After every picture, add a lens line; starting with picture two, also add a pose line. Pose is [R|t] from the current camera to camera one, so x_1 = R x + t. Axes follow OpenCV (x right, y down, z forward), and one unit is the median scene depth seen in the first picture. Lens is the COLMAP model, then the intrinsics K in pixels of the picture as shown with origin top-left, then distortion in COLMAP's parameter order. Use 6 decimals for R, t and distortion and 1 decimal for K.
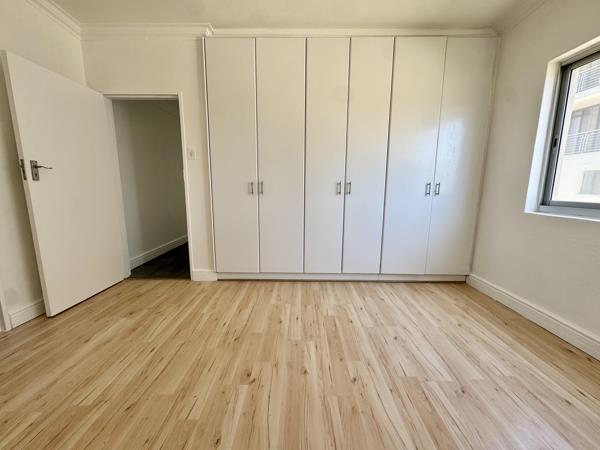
lens RADIAL K [[239.3, 0, 300.0], [0, 239.3, 225.0], [0, 0, 1]] dist [-0.001377, 0.000070]
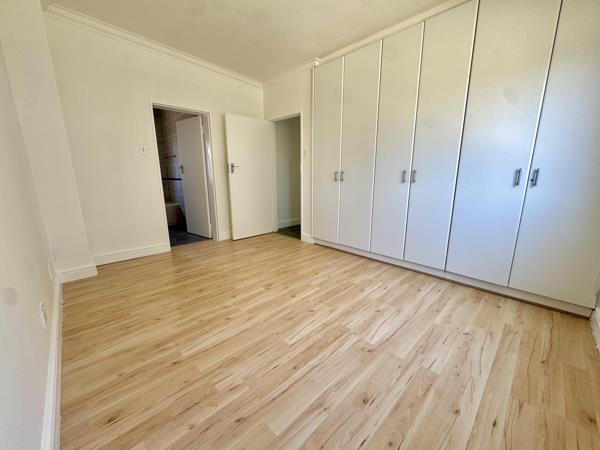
lens RADIAL K [[239.3, 0, 300.0], [0, 239.3, 225.0], [0, 0, 1]] dist [-0.001377, 0.000070]
pose [[0.701037, 0.140487, -0.699150, 0.659480], [-0.105228, 0.990050, 0.093428, 0.004438], [0.705319, 0.008074, 0.708844, -0.045572]]
